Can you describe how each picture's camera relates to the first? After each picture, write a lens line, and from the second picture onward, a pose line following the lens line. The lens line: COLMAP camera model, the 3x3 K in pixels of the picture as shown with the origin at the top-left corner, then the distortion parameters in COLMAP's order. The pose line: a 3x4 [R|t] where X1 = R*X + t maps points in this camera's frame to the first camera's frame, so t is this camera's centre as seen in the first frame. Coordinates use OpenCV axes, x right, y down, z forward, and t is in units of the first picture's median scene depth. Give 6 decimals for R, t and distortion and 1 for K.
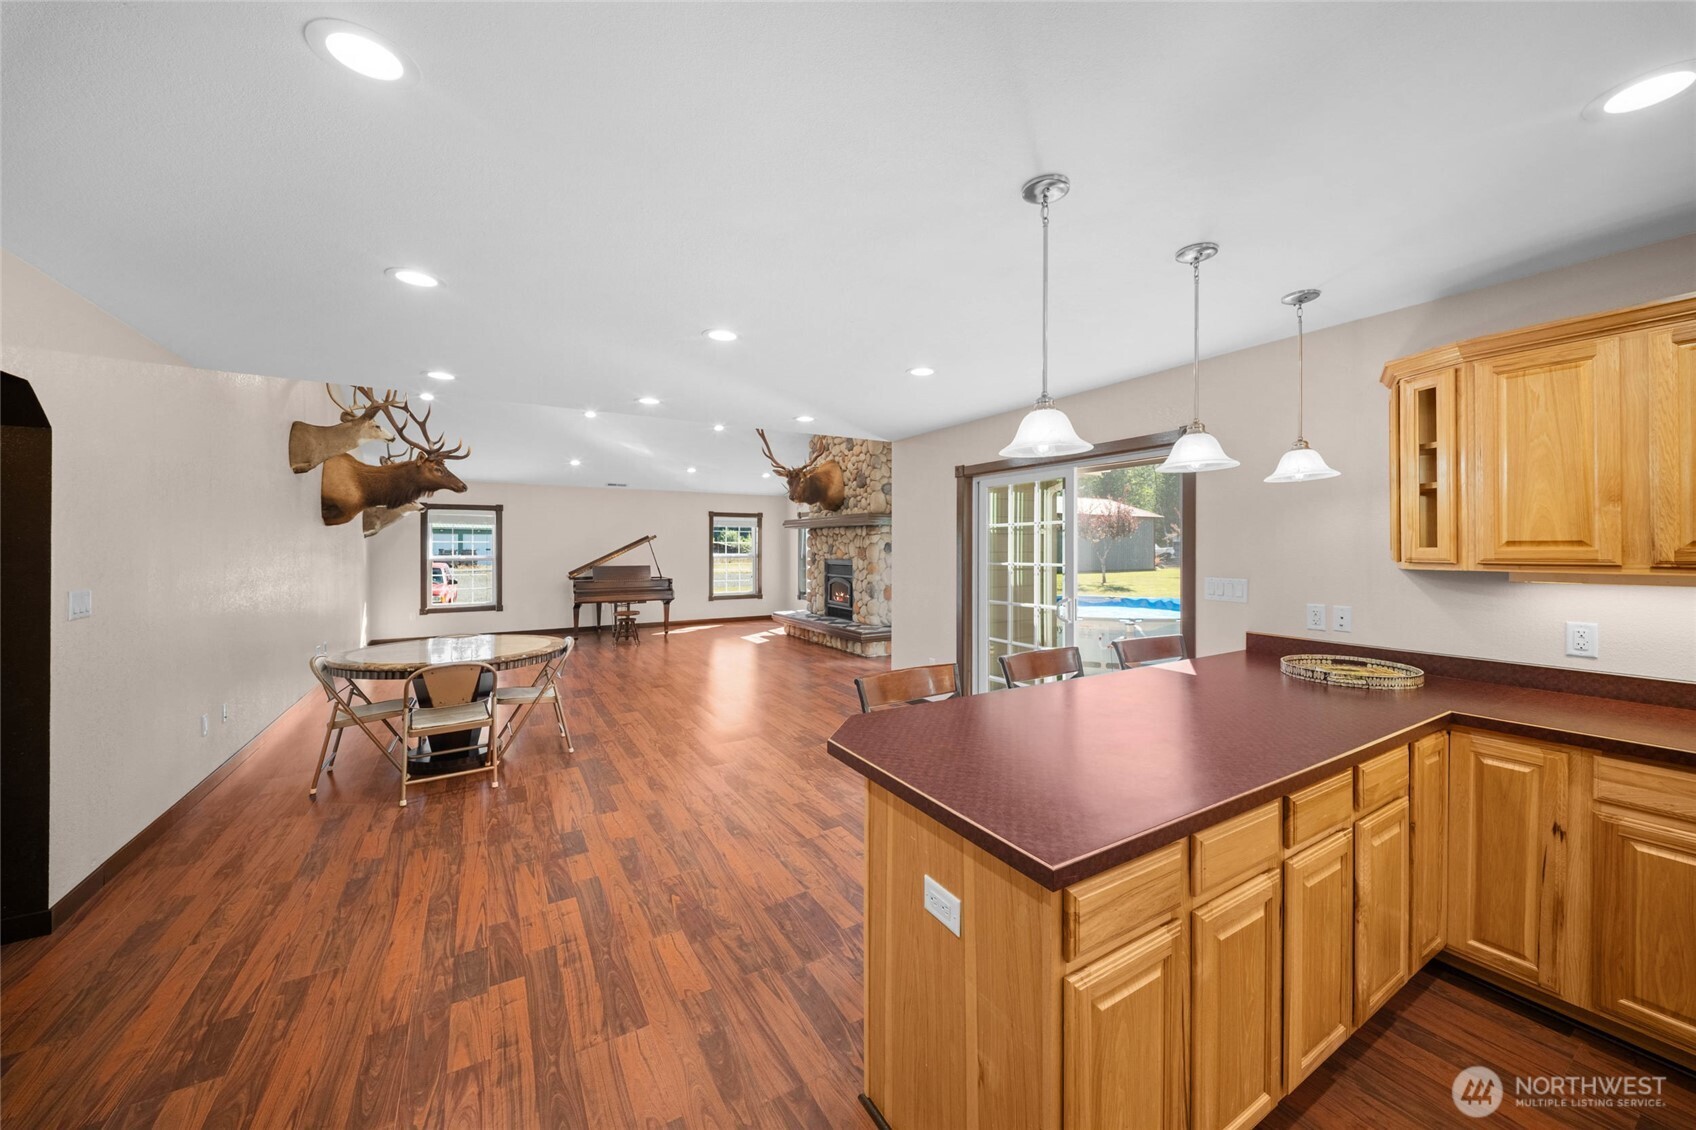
lens RADIAL K [[596.7, 0, 865.2], [0, 596.7, 547.1], [0, 0, 1]] dist [0.002173, -0.002870]
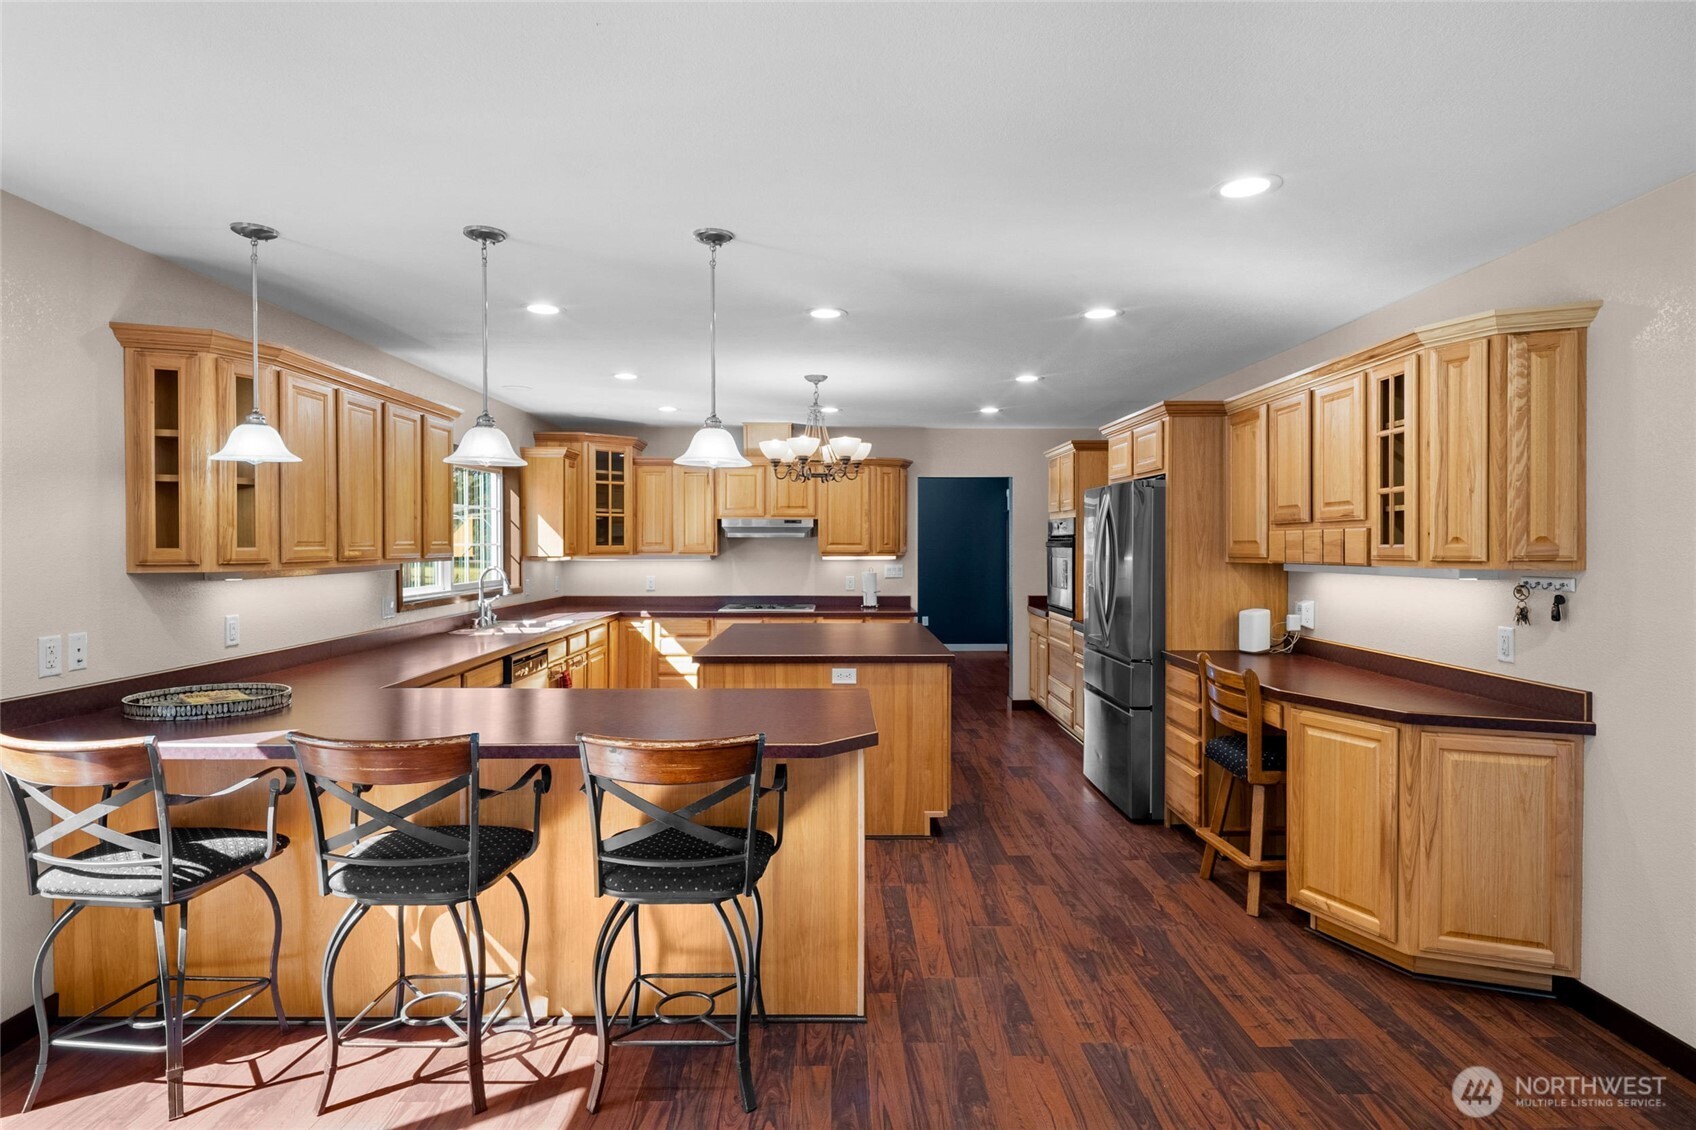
lens RADIAL K [[895.9, 0, 854.3], [0, 895.9, 598.8], [0, 0, 1]] dist [0.022906, 0.000313]
pose [[-0.853896, -0.032626, 0.519420, -0.163011], [-0.001089, 0.998143, 0.060906, -0.001507], [-0.520443, 0.051442, -0.852346, 0.461383]]
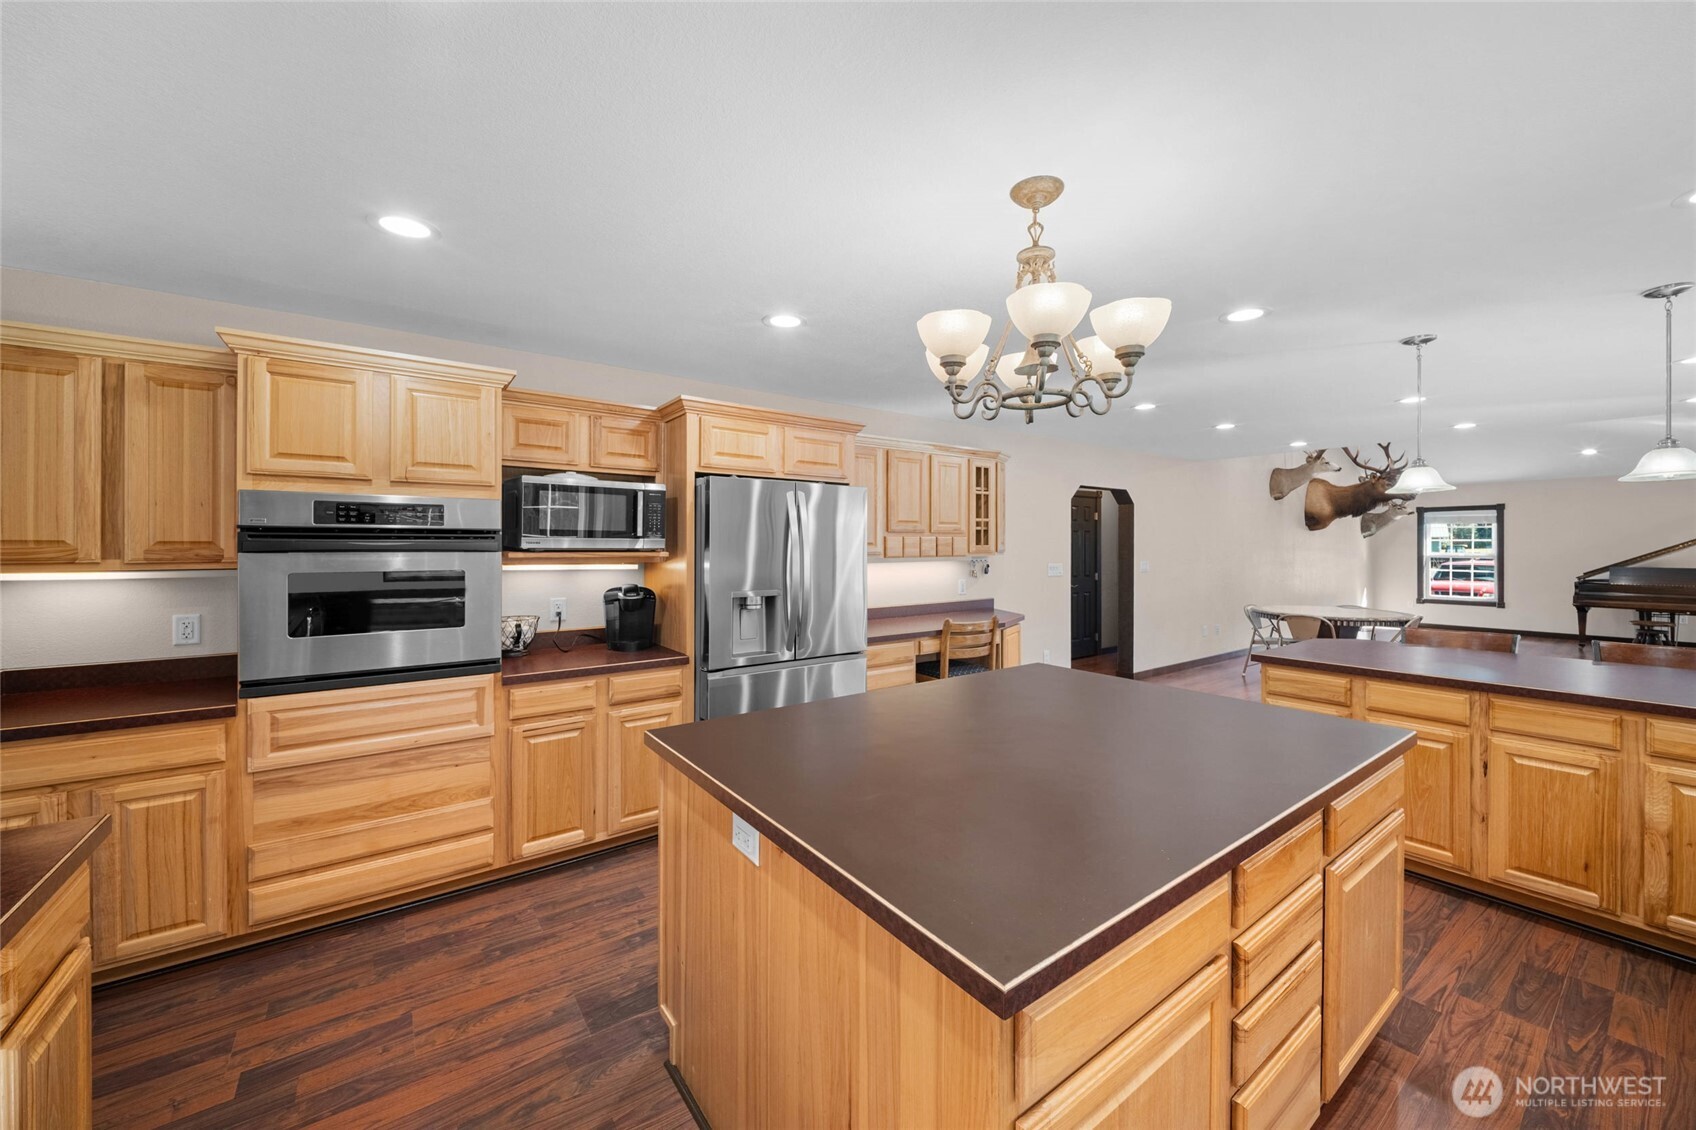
lens RADIAL K [[596.7, 0, 857.0], [0, 596.7, 550.3], [0, 0, 1]] dist [0.002173, -0.002870]
pose [[0.038538, 0.009026, -0.999216, 0.394620], [0.001149, 0.999958, 0.009077, -0.001838], [0.999256, -0.001497, 0.038526, -0.137377]]
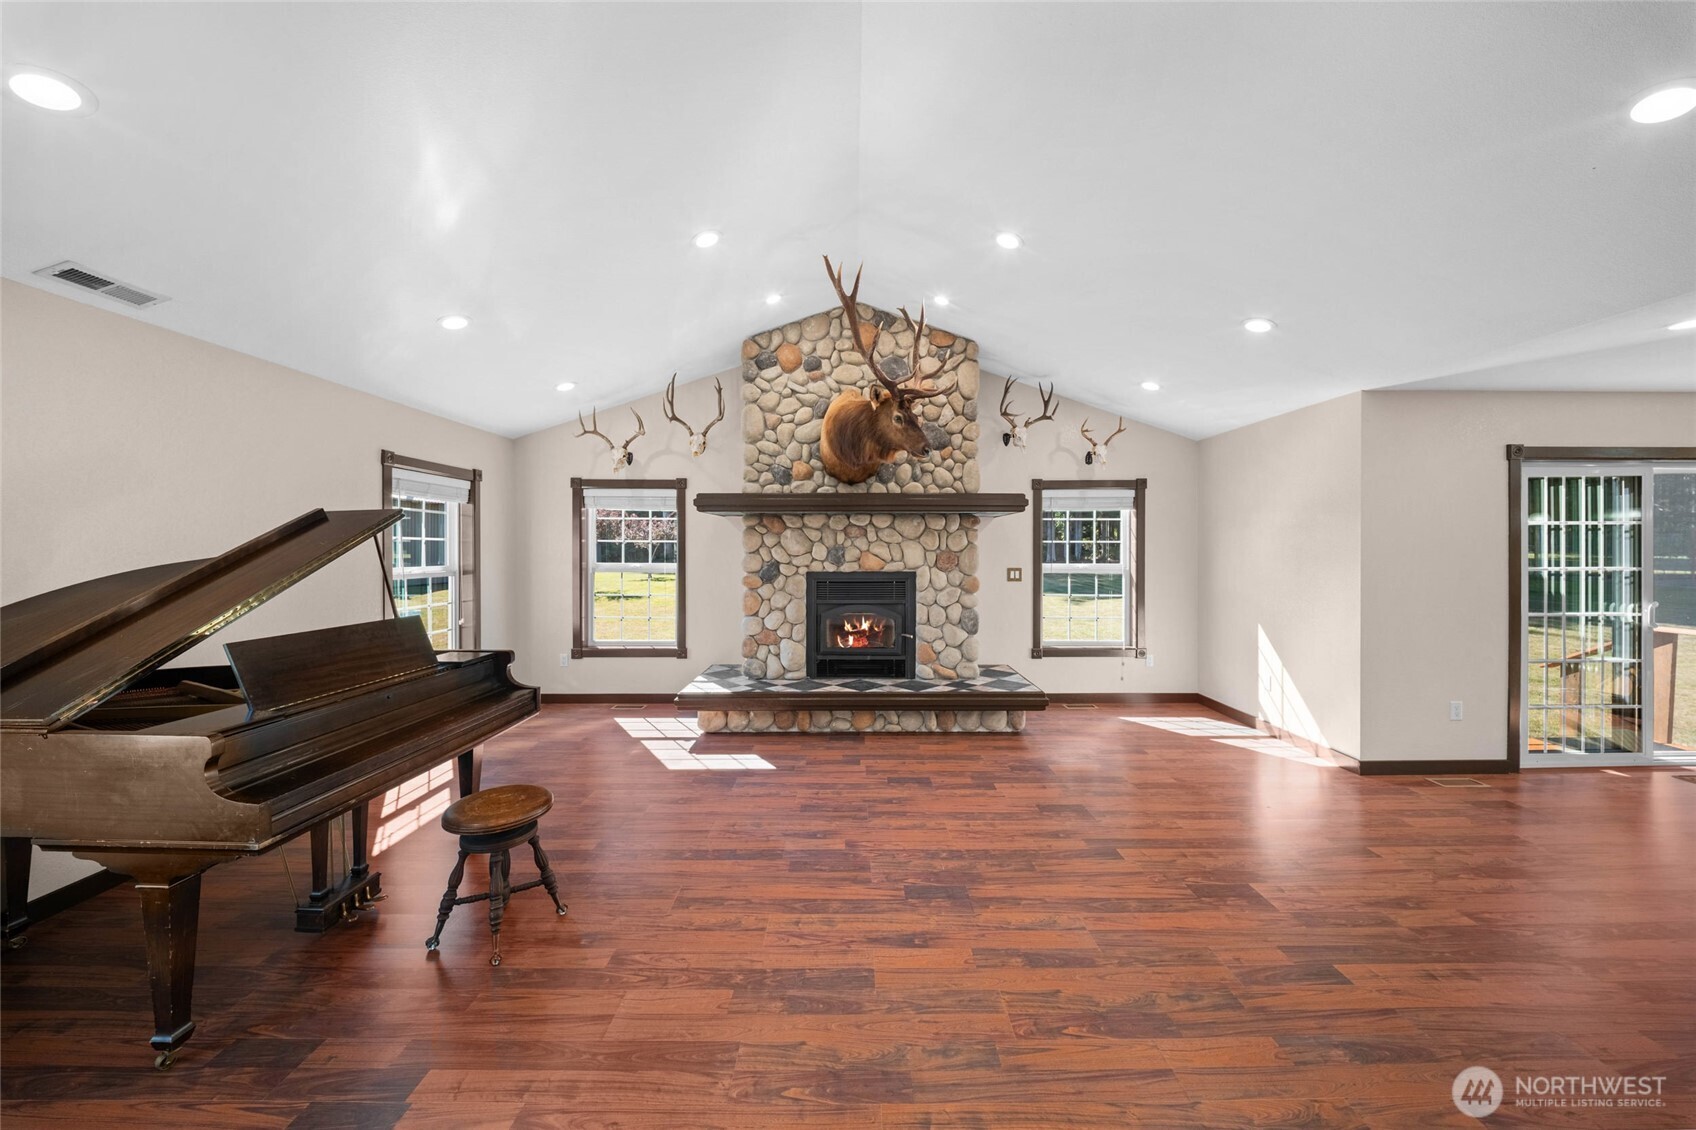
lens RADIAL K [[596.7, 0, 852.5], [0, 596.7, 546.4], [0, 0, 1]] dist [0.002173, -0.002870]
pose [[0.535575, 0.004705, 0.844475, -0.559254], [0.000402, 0.999983, -0.005827, 0.000410], [-0.844488, 0.003460, 0.535564, 0.766900]]
